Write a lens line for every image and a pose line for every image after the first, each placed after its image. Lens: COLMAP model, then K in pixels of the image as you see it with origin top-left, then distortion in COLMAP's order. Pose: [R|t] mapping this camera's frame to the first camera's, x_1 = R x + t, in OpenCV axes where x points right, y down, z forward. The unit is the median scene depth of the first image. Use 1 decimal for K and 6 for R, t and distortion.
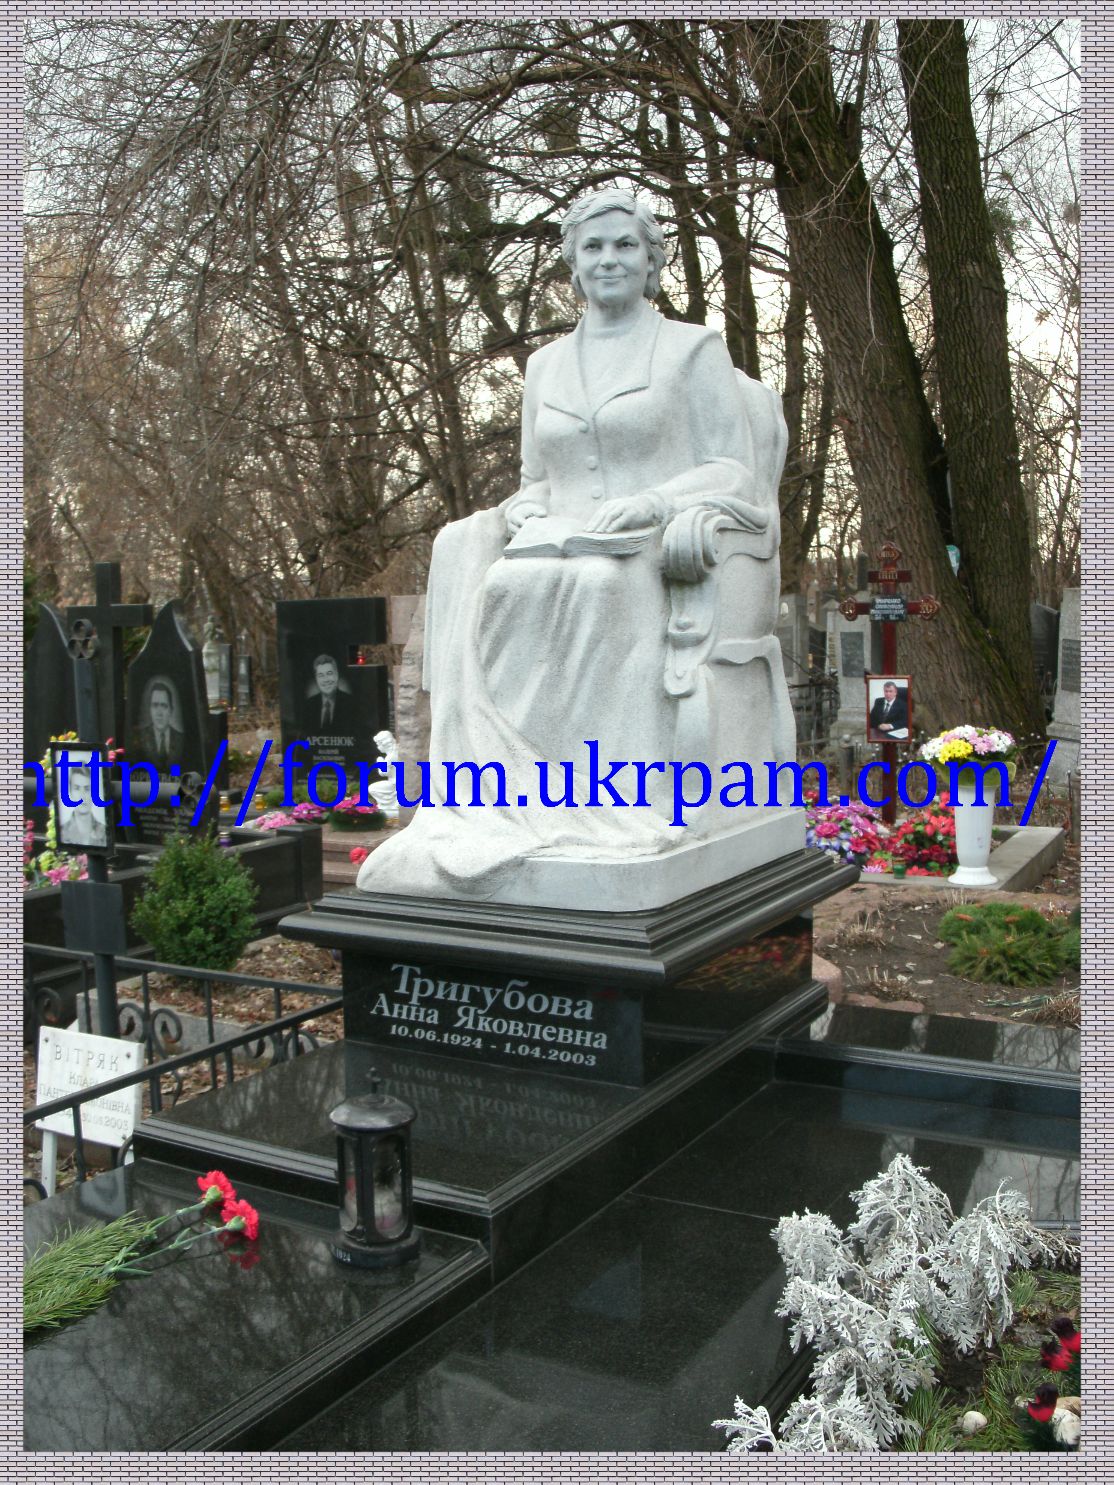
lens RADIAL K [[1539.2, 0, 557.0], [0, 1539.2, 742.5], [0, 0, 1]] dist [-0.214153, 0.001147]
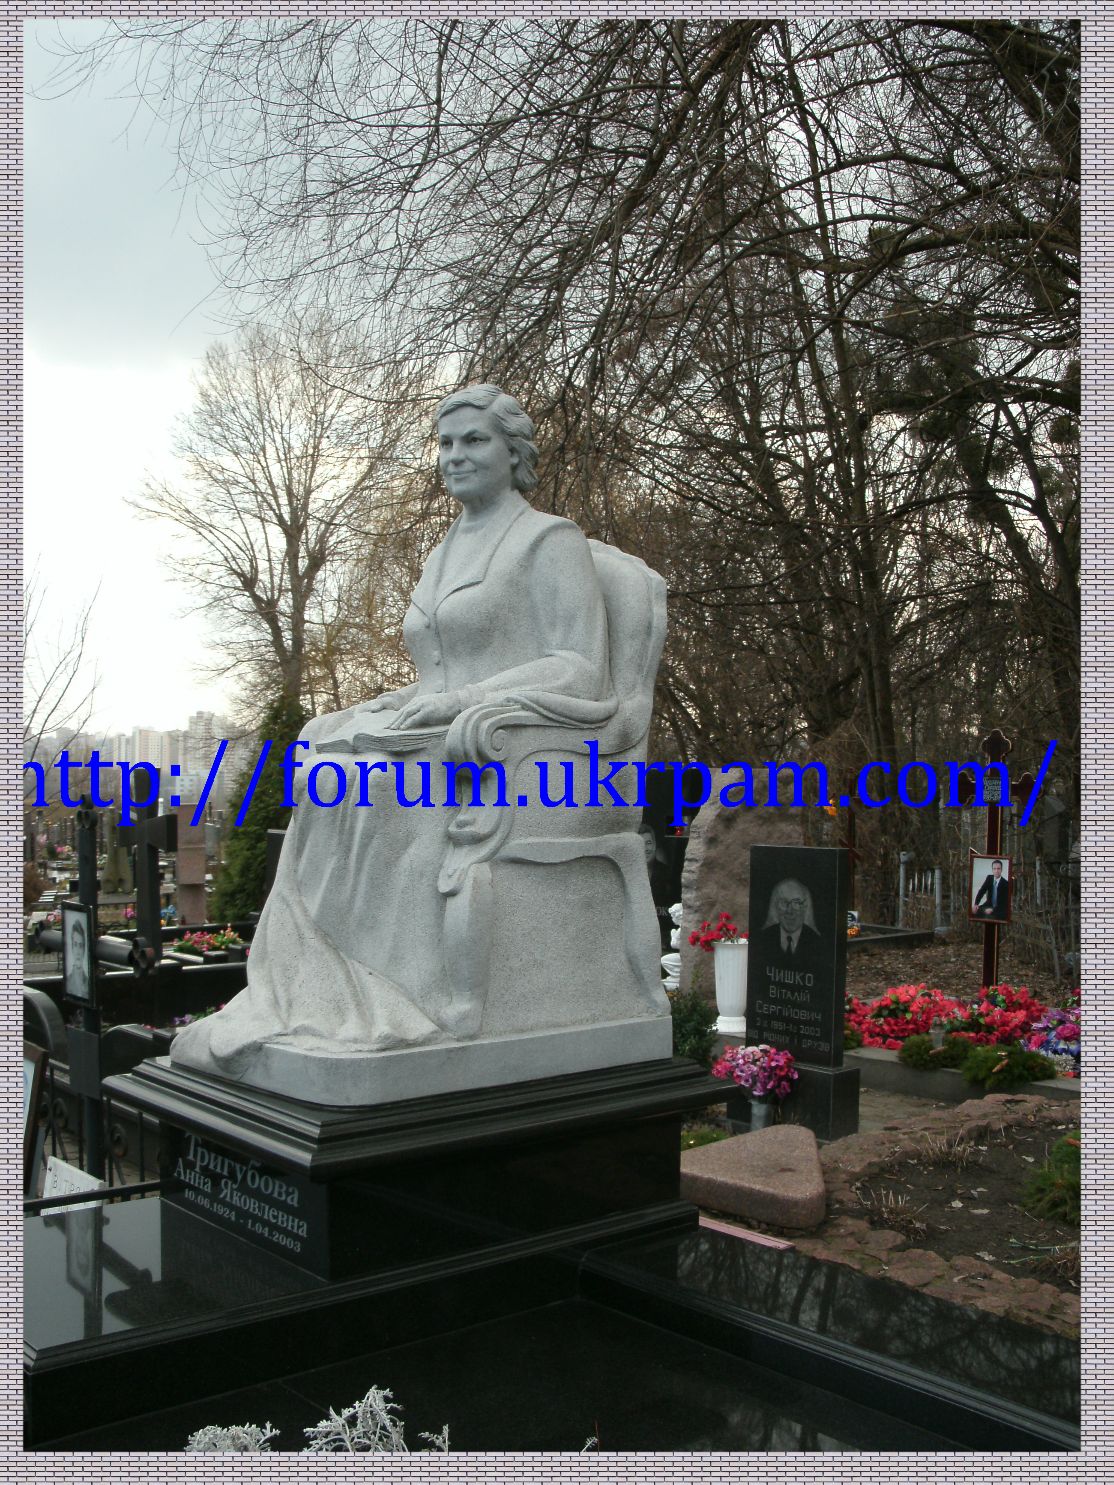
lens RADIAL K [[1558.1, 0, 557.0], [0, 1558.1, 742.5], [0, 0, 1]] dist [-0.225232, -0.006201]
pose [[0.939841, 0.013439, -0.341349, 0.487537], [-0.048852, 0.994243, -0.095359, -0.035705], [0.338102, 0.106298, 0.935087, 0.076804]]
